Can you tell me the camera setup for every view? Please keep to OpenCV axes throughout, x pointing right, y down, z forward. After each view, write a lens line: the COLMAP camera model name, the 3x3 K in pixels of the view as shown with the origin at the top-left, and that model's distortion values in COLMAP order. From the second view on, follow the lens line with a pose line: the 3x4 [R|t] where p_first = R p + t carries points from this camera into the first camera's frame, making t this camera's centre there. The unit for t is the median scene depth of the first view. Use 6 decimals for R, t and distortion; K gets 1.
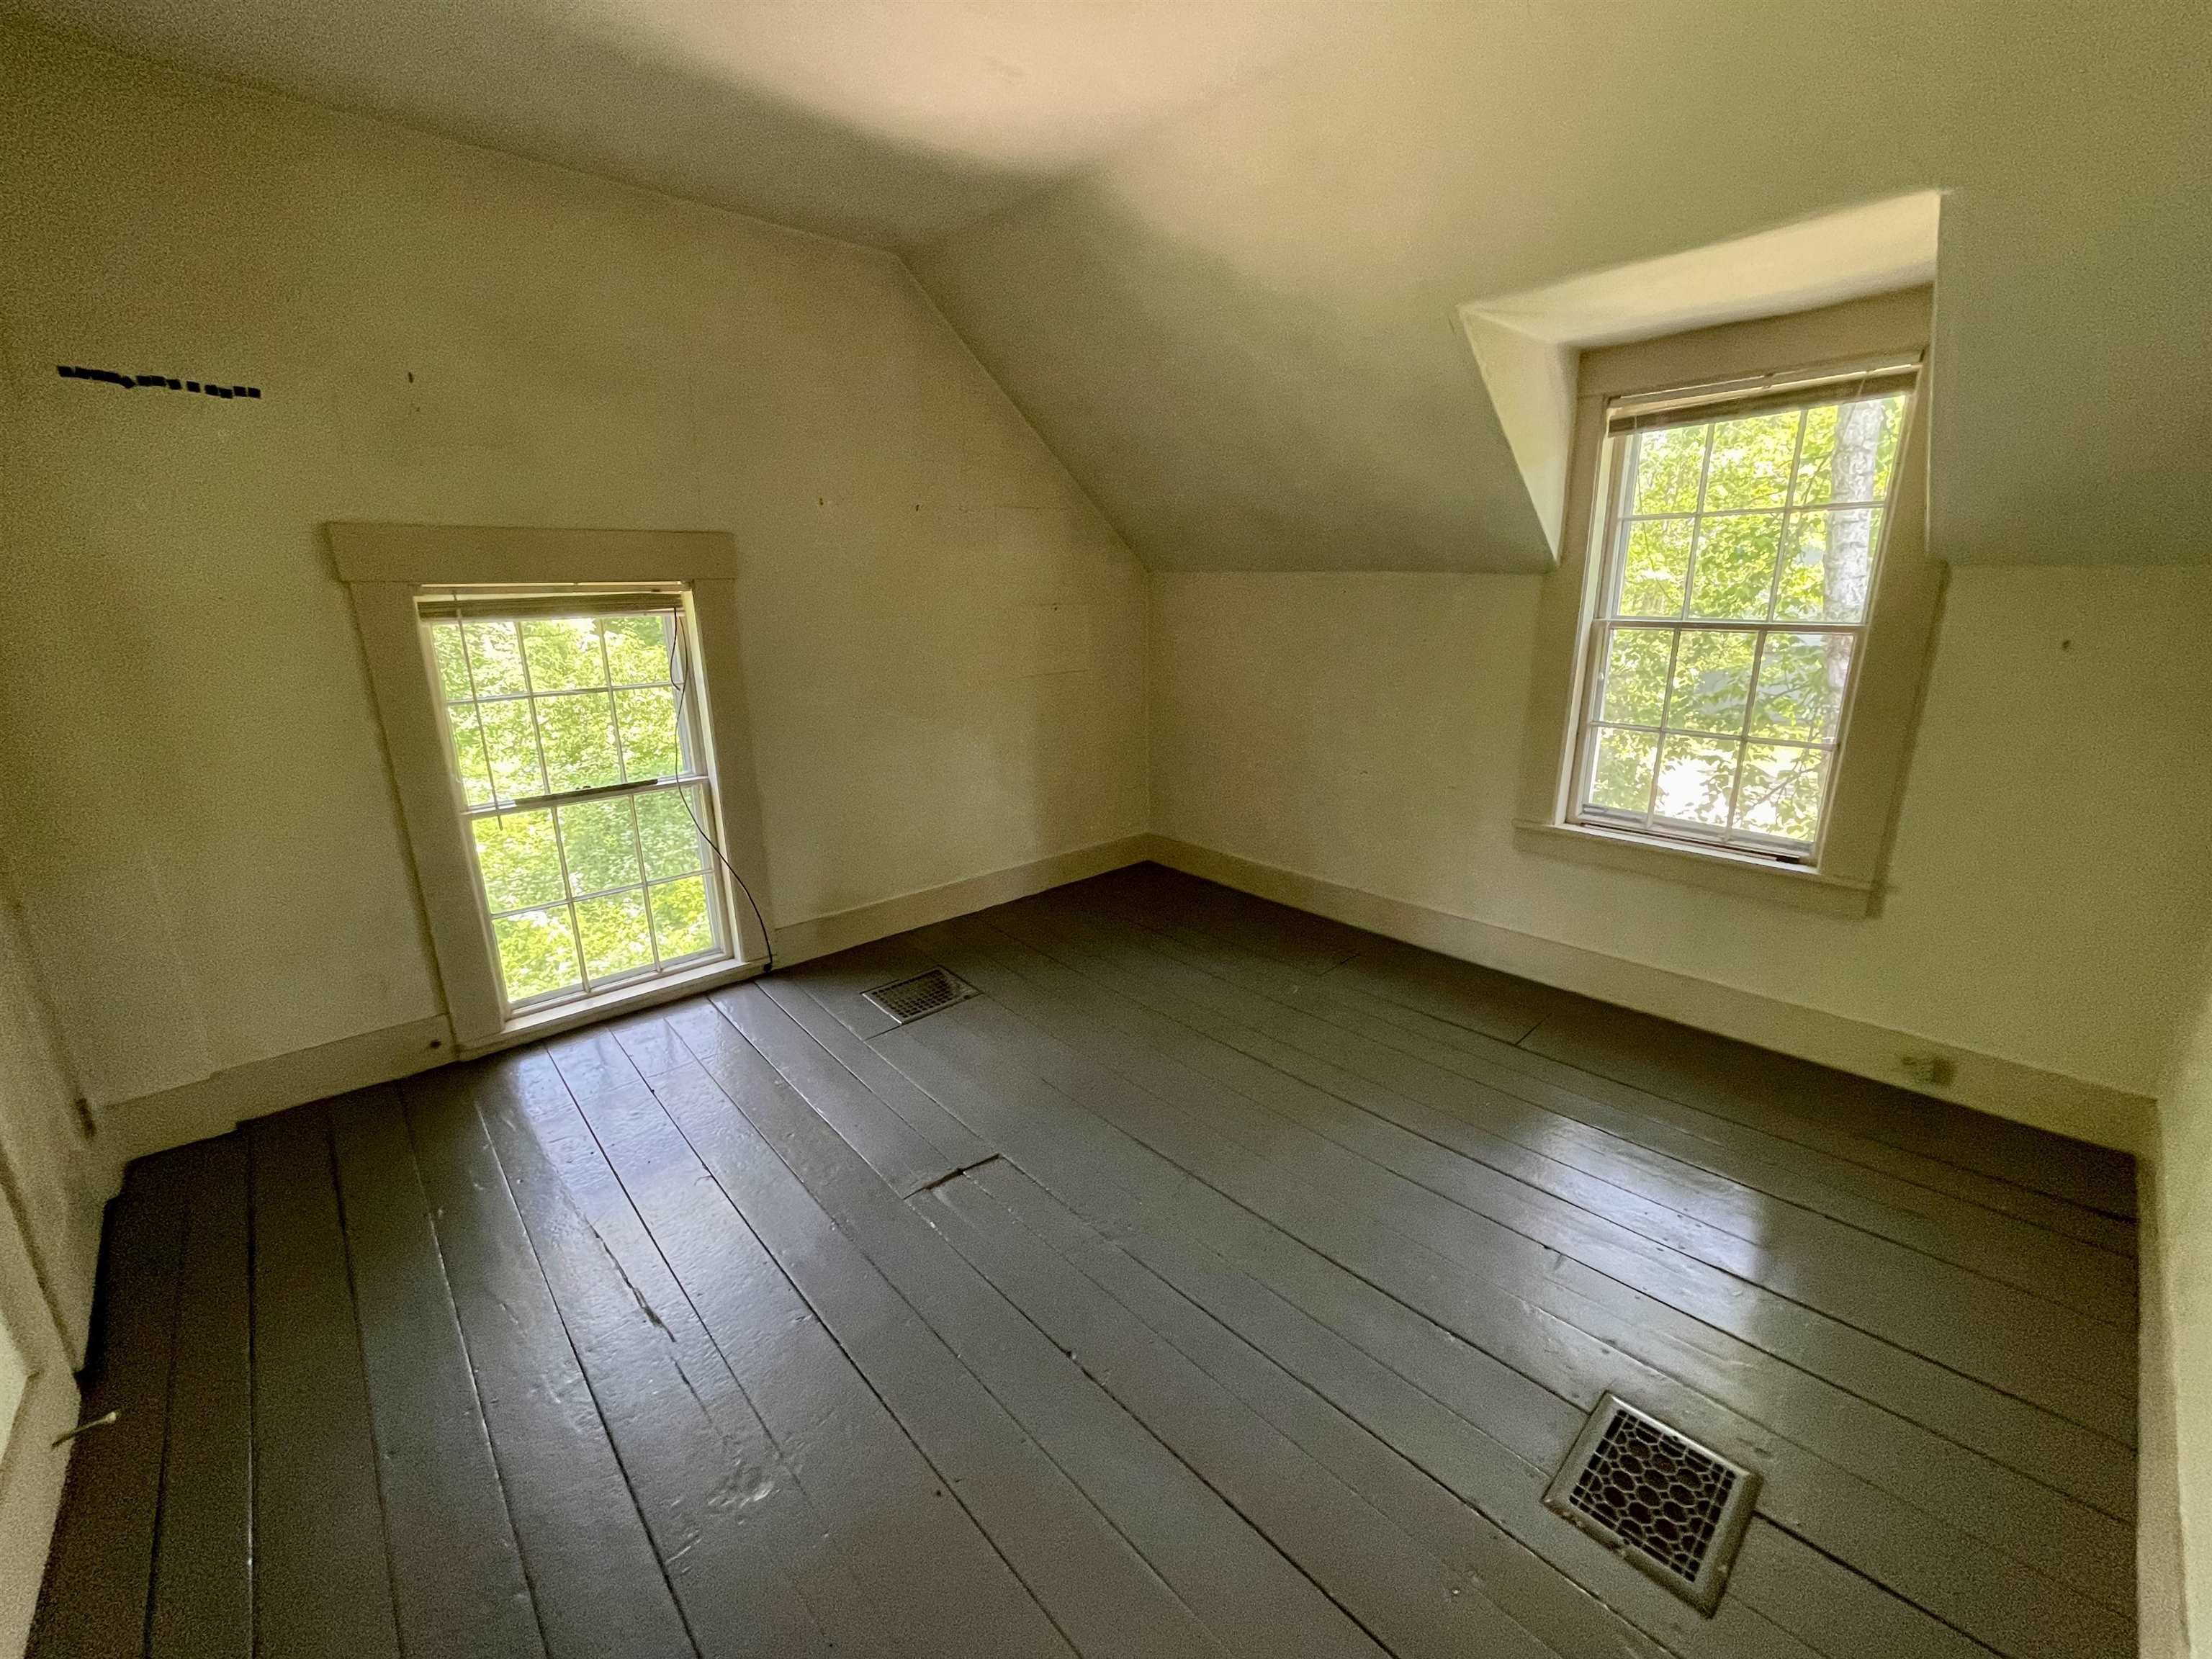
lens RADIAL K [[892.2, 0, 1106.0], [0, 892.2, 829.5], [0, 0, 1]] dist [-0.002017, -0.000193]
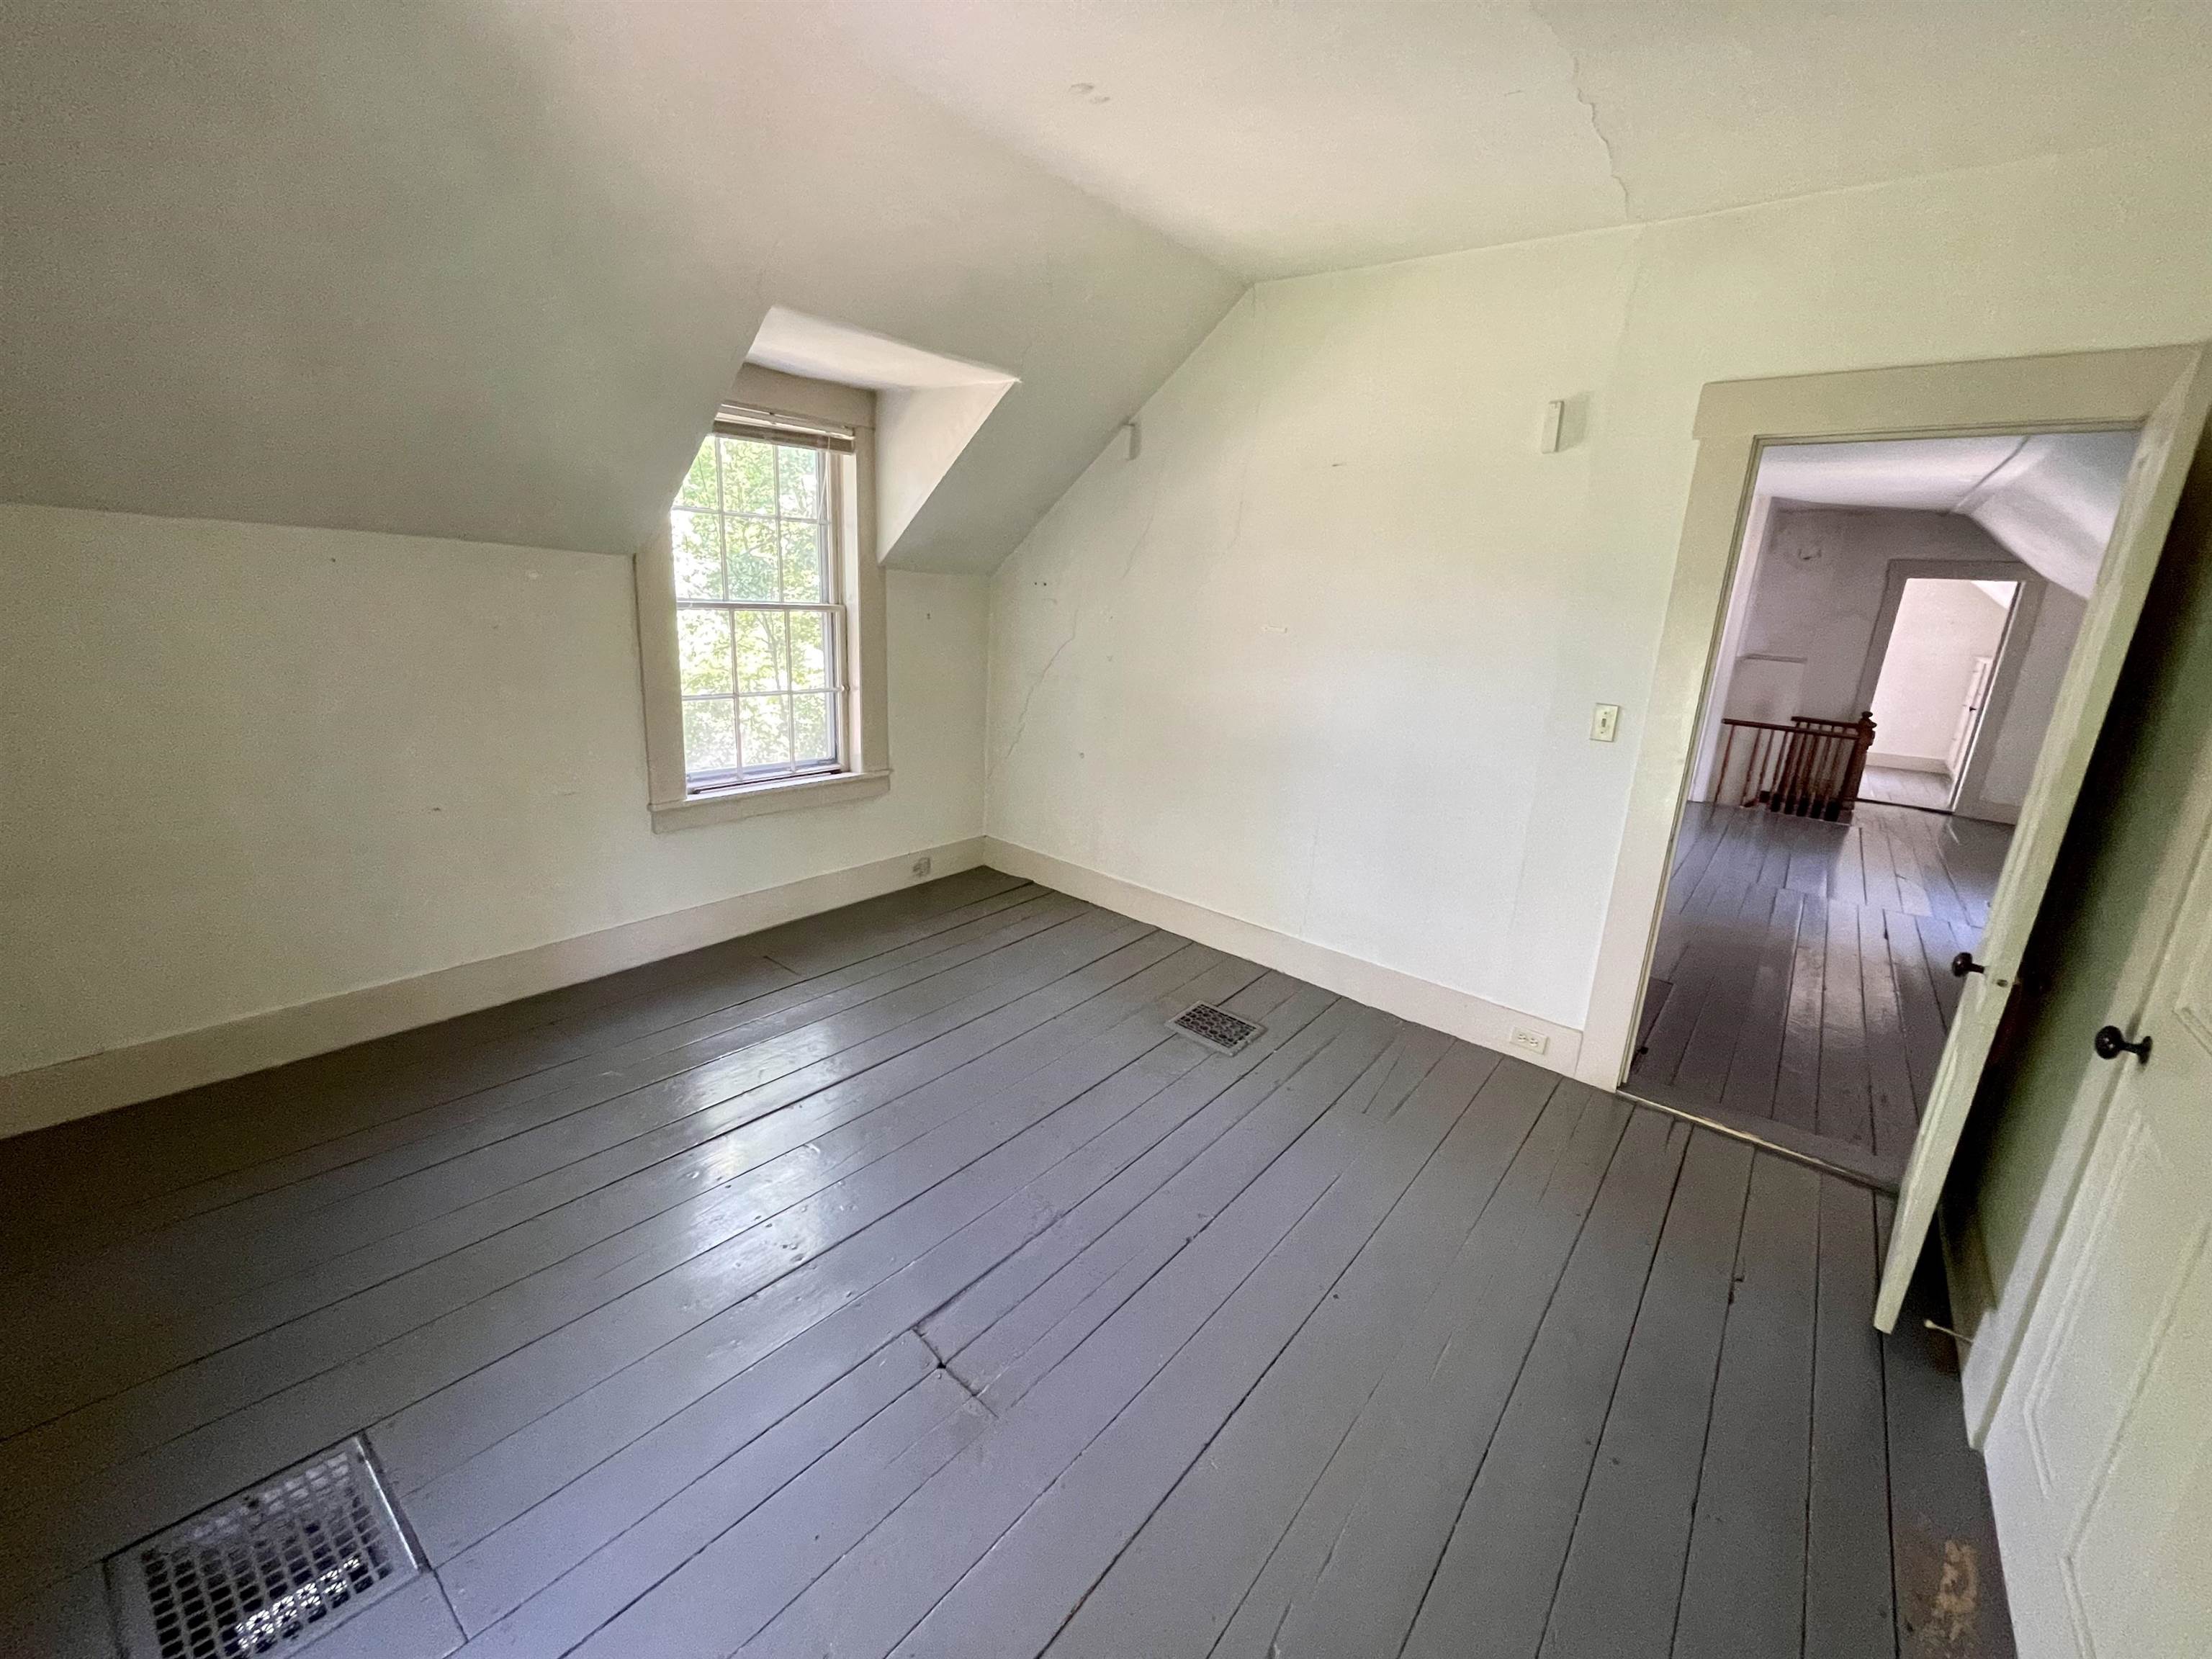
lens RADIAL K [[881.6, 0, 1113.8], [0, 881.6, 819.7], [0, 0, 1]] dist [-0.008239, -0.000058]
pose [[-0.157757, -0.241542, 0.957481, -0.643814], [0.210843, 0.939024, 0.271624, -0.176111], [-0.964706, 0.244729, -0.097210, 0.708867]]
